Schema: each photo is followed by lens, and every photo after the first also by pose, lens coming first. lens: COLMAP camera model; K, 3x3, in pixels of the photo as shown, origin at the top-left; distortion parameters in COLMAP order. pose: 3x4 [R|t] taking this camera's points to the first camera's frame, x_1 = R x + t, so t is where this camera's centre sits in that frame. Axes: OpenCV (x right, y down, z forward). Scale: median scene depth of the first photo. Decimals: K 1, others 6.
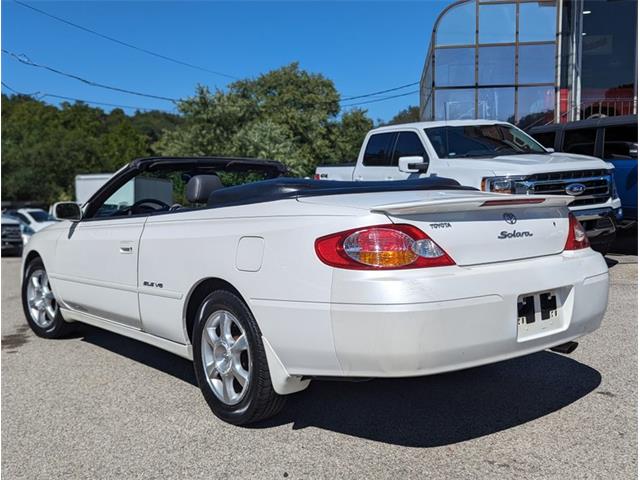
lens RADIAL K [[682.7, 0, 325.4], [0, 682.7, 252.6], [0, 0, 1]] dist [0.050863, 0.000000]
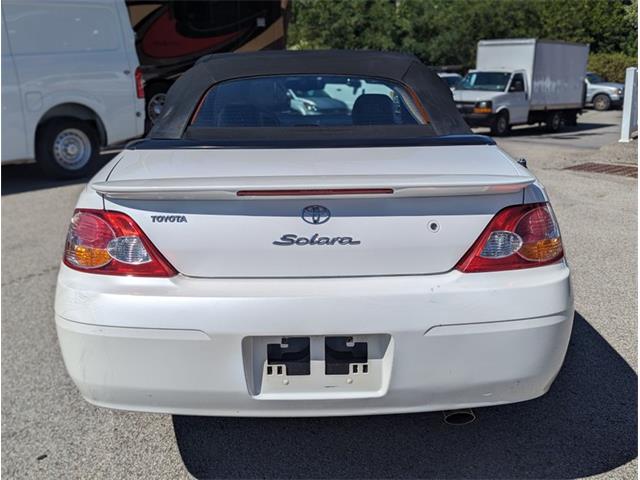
lens RADIAL K [[682.7, 0, 318.4], [0, 682.7, 230.7], [0, 0, 1]] dist [0.050863, 0.000000]
pose [[0.786616, 0.165300, -0.594904, 0.583061], [-0.061329, 0.979650, 0.191112, -0.140912], [0.614389, -0.113847, 0.780746, 0.421396]]
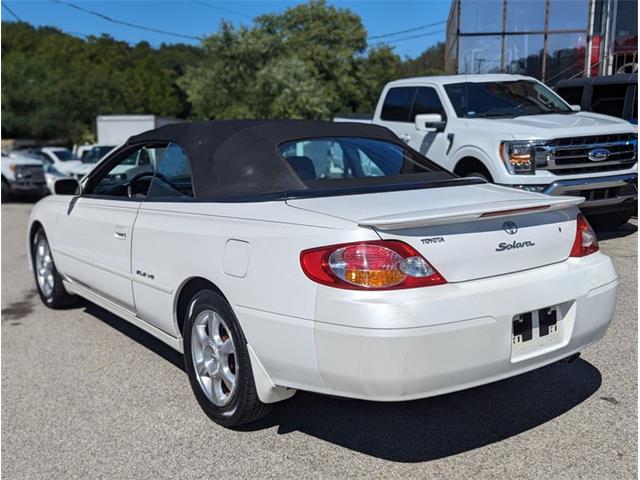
lens RADIAL K [[682.7, 0, 317.3], [0, 682.7, 241.7], [0, 0, 1]] dist [0.050863, 0.000000]
pose [[0.998734, 0.019599, -0.046322, 0.042066], [-0.016015, 0.996940, 0.076506, -0.086011], [0.047679, -0.075668, 0.995992, 0.040899]]
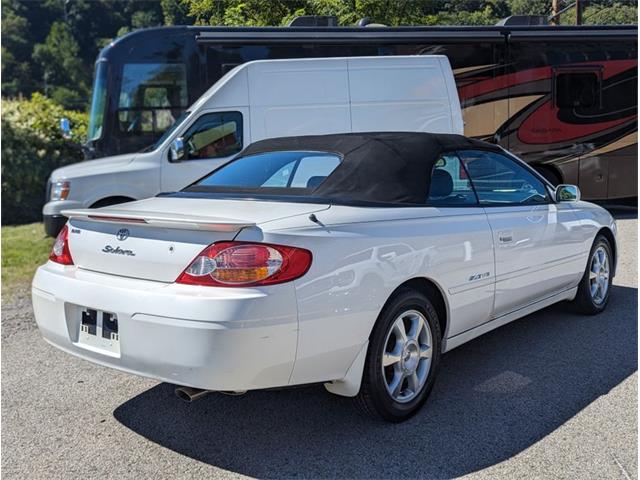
lens RADIAL K [[682.7, 0, 320.2], [0, 682.7, 236.6], [0, 0, 1]] dist [0.050863, 0.000000]
pose [[0.170947, 0.131733, -0.976434, 1.153583], [-0.065815, 0.990335, 0.122086, -0.167191], [0.983080, 0.043393, 0.177964, 0.967151]]
